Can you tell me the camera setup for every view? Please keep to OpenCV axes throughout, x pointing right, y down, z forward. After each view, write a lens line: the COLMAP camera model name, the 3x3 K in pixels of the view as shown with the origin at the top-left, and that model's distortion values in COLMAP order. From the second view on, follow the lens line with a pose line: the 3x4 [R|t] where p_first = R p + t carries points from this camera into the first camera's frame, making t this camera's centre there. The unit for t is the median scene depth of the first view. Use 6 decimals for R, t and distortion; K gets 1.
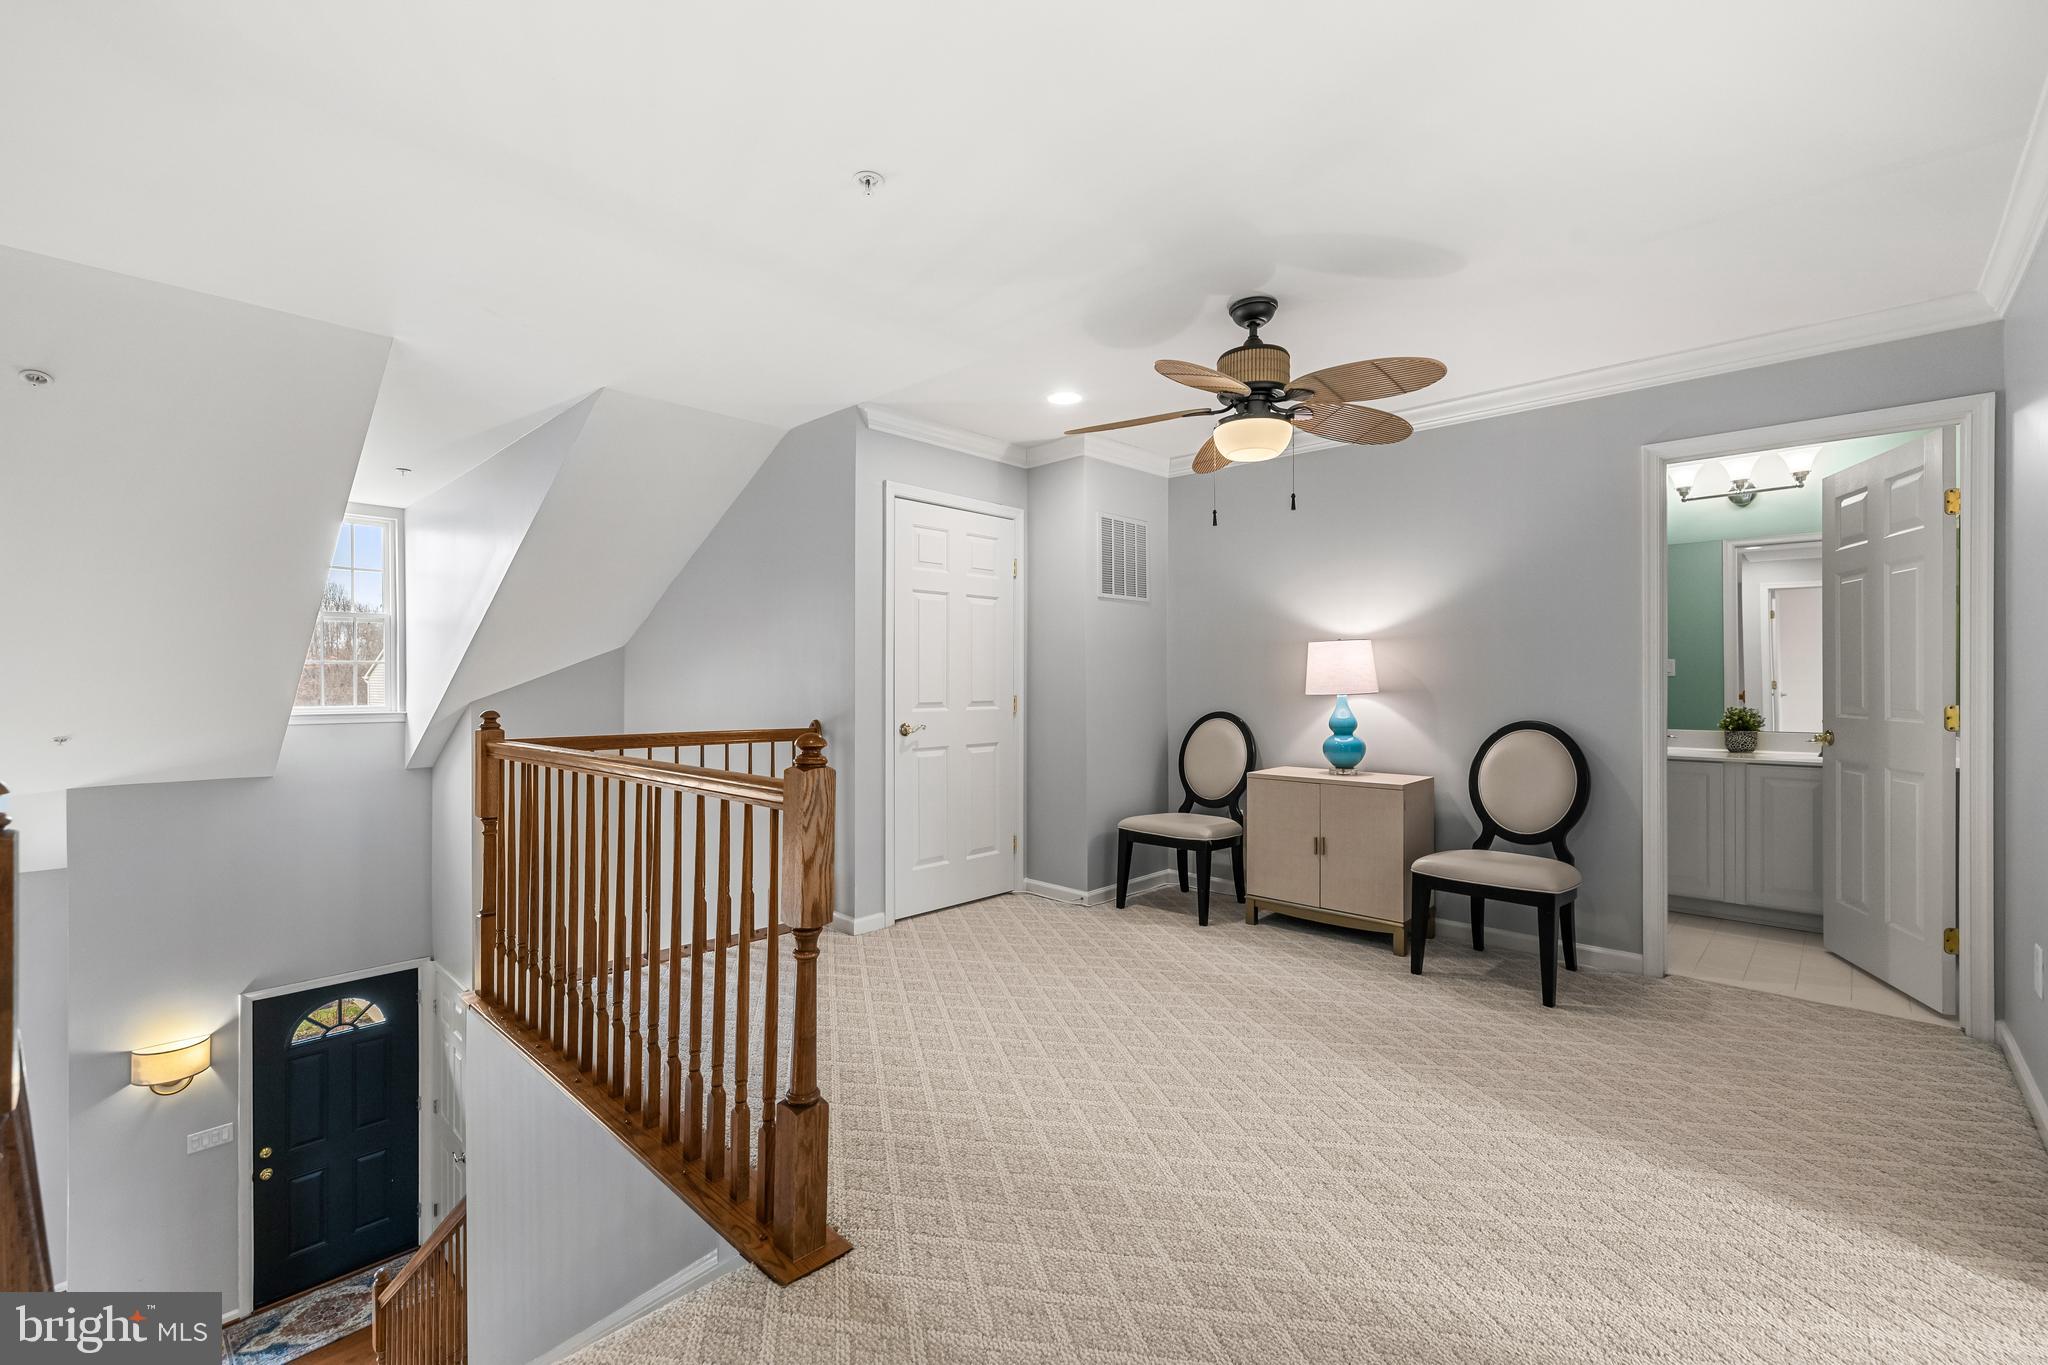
lens RADIAL K [[860.0, 0, 1024.4], [0, 860.0, 689.8], [0, 0, 1]] dist [-0.000650, 0.000078]
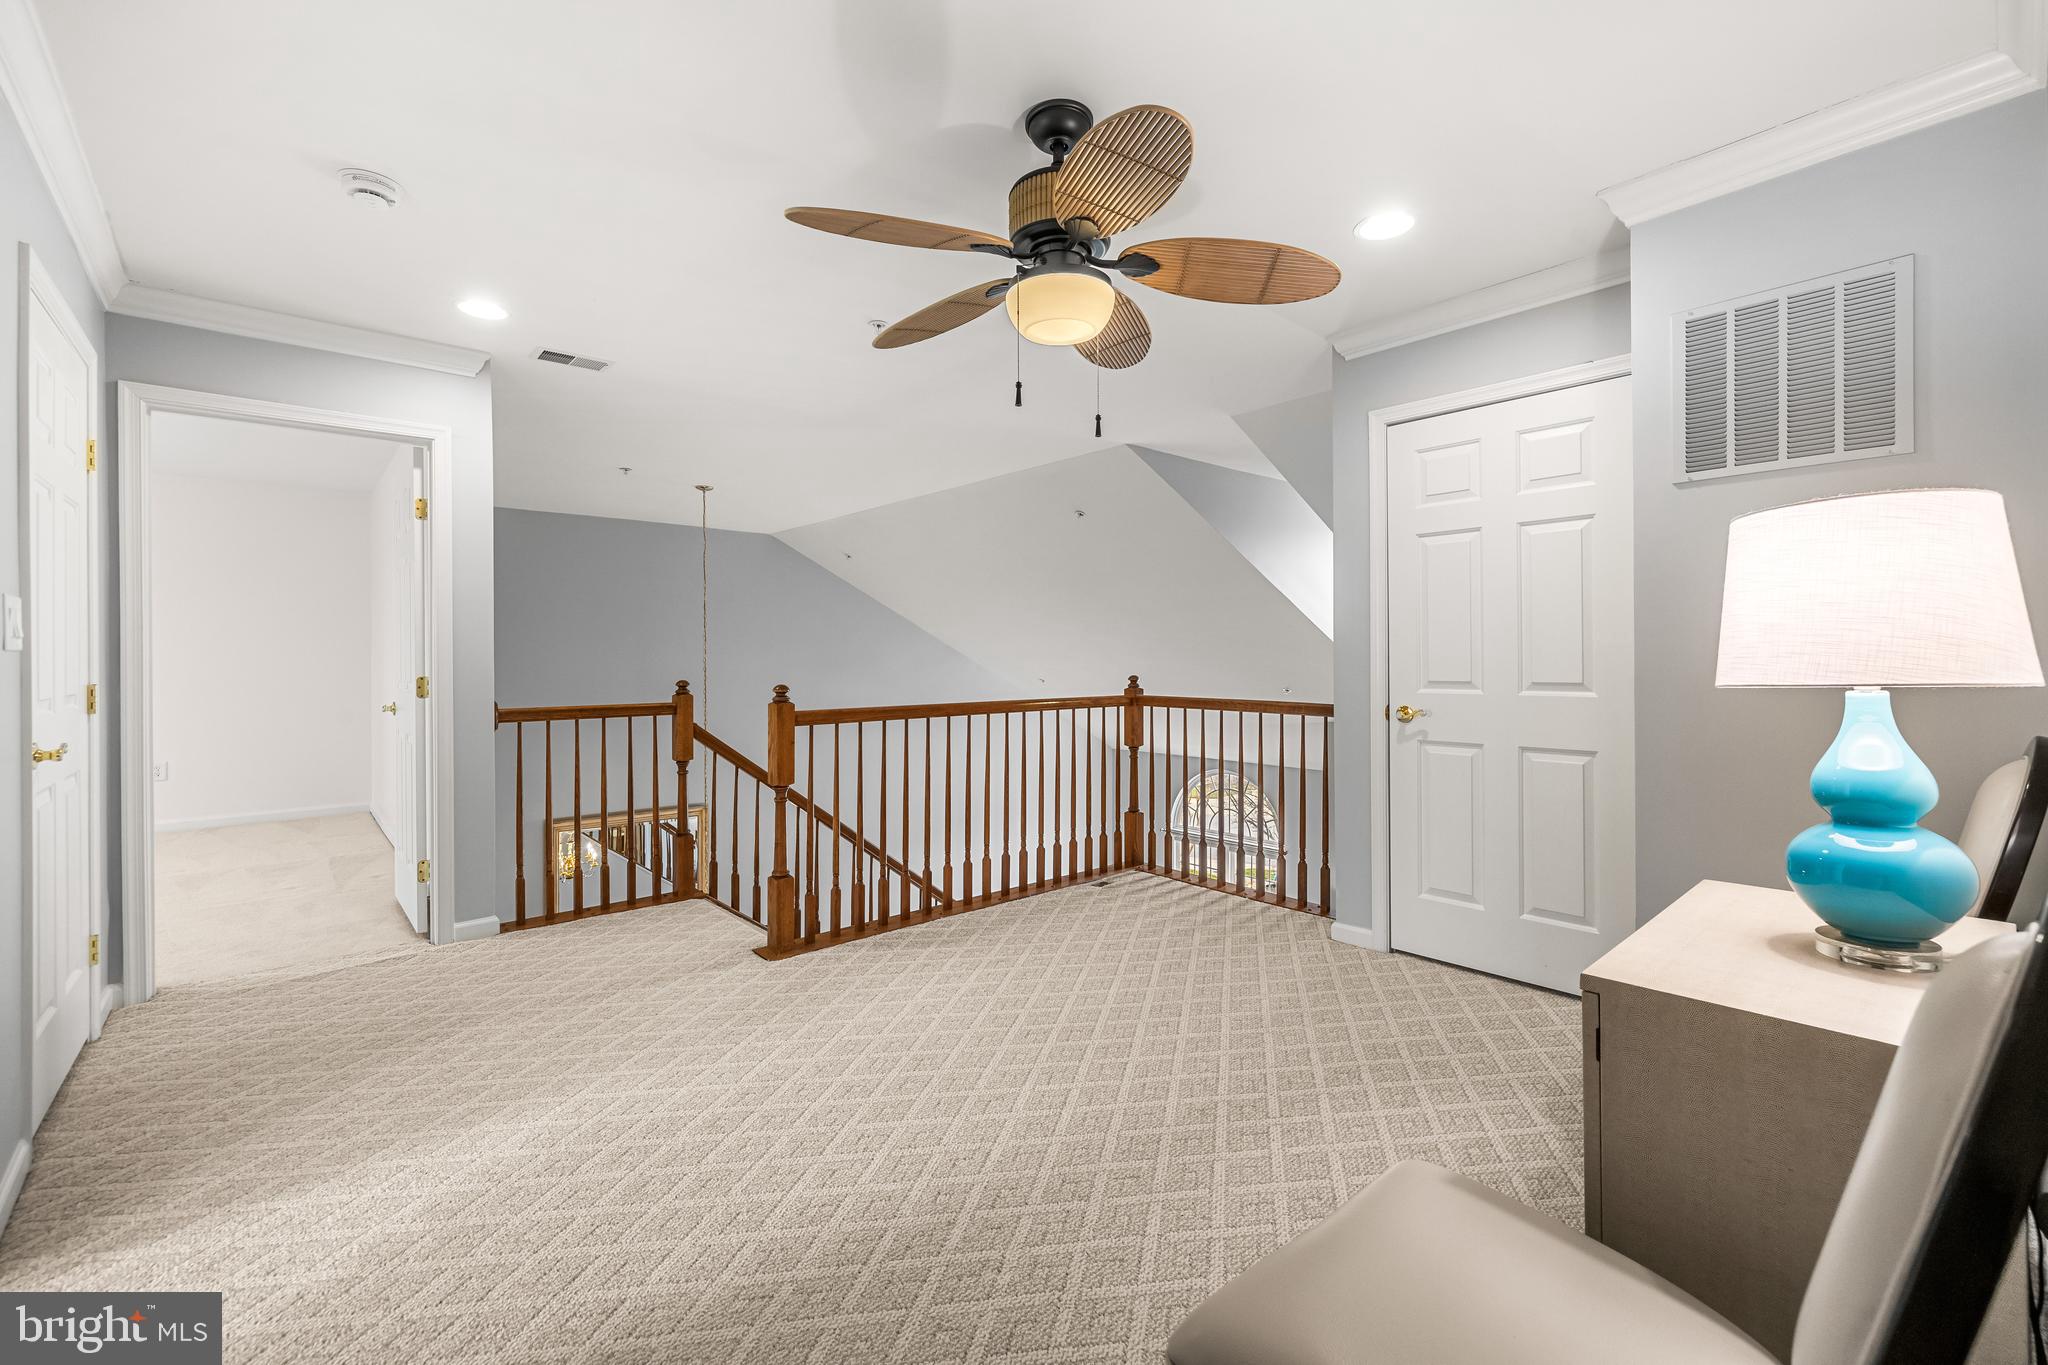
lens RADIAL K [[868.2, 0, 1024.7], [0, 868.2, 673.4], [0, 0, 1]] dist [-0.000572, 0.000316]
pose [[-0.088286, 0.017509, -0.995941, 0.691638], [-0.002275, 0.999839, 0.017780, -0.005092], [0.996093, 0.003835, -0.088231, 0.731644]]
